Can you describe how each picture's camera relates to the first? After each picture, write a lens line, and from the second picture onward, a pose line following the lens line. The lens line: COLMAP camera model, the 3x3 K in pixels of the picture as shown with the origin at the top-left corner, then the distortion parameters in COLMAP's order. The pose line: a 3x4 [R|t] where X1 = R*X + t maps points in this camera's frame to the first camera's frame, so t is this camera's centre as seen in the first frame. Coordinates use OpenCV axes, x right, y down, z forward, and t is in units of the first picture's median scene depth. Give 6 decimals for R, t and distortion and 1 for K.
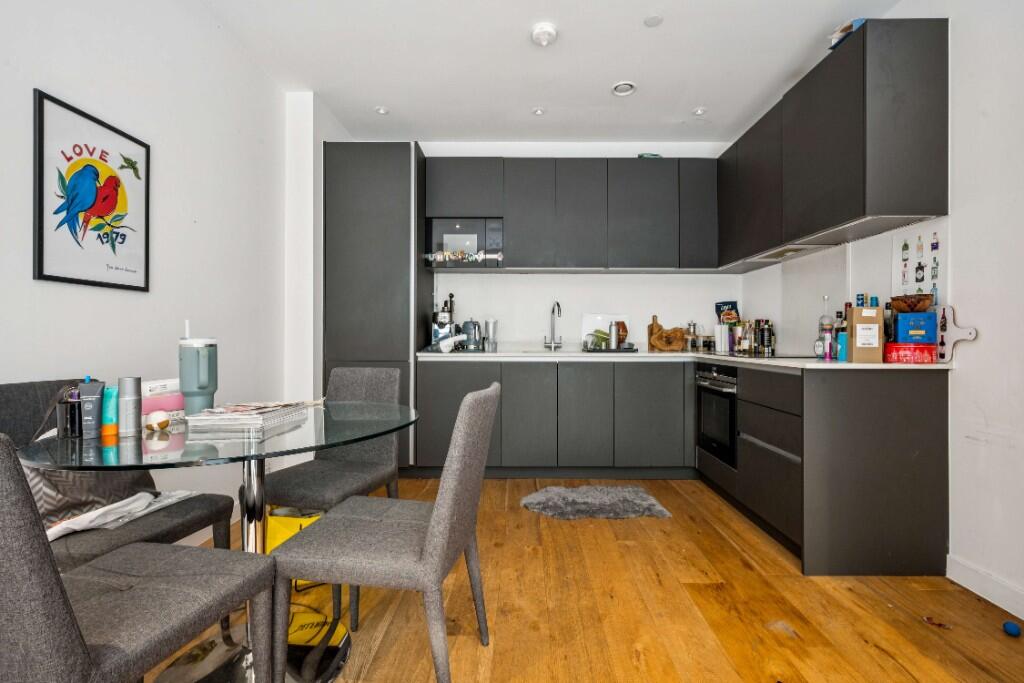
lens RADIAL K [[464.4, 0, 521.5], [0, 464.4, 336.0], [0, 0, 1]] dist [0.000762, 0.001518]
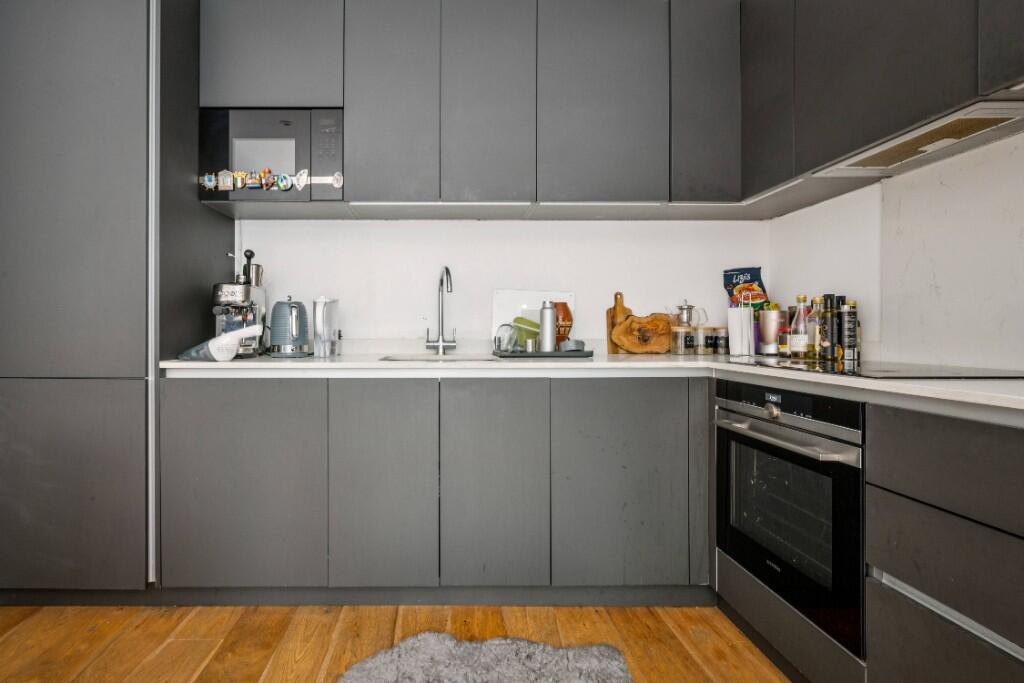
lens RADIAL K [[464.4, 0, 461.6], [0, 464.4, 331.4], [0, 0, 1]] dist [0.000762, 0.001518]
pose [[0.999706, -0.002720, 0.024107, 0.086266], [0.002683, 0.999995, 0.001579, 0.002983], [-0.024111, -0.001514, 0.999708, 0.473827]]
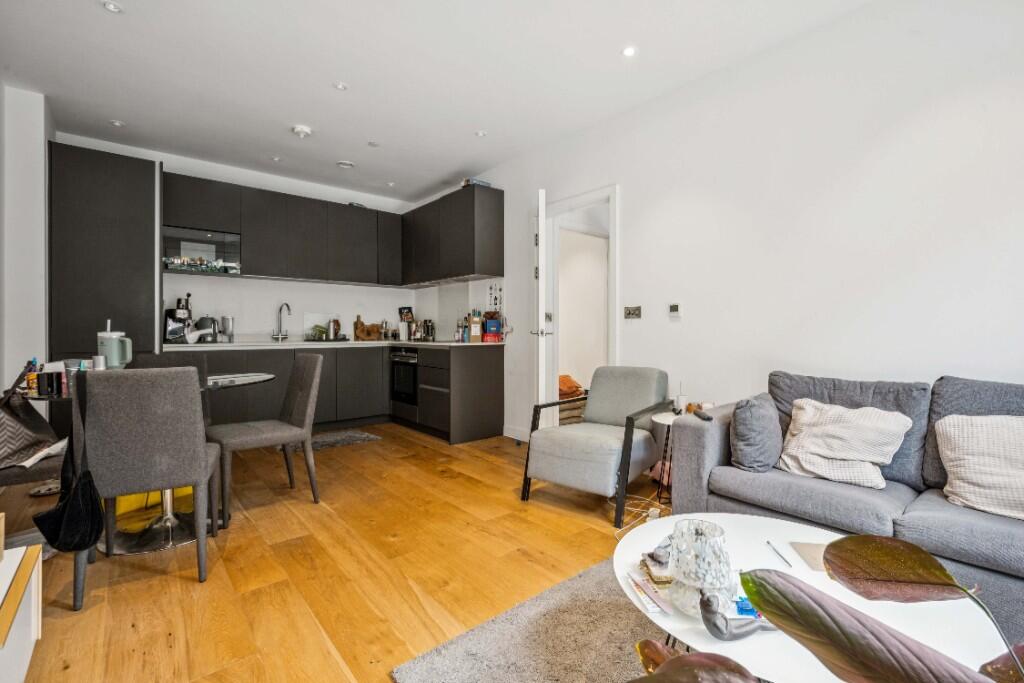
lens RADIAL K [[464.4, 0, 510.6], [0, 464.4, 341.4], [0, 0, 1]] dist [0.000762, 0.001518]
pose [[0.777060, -0.015680, 0.629231, -0.272094], [-0.001280, 0.999648, 0.026491, -0.002741], [-0.629425, -0.021390, 0.776767, -0.435579]]
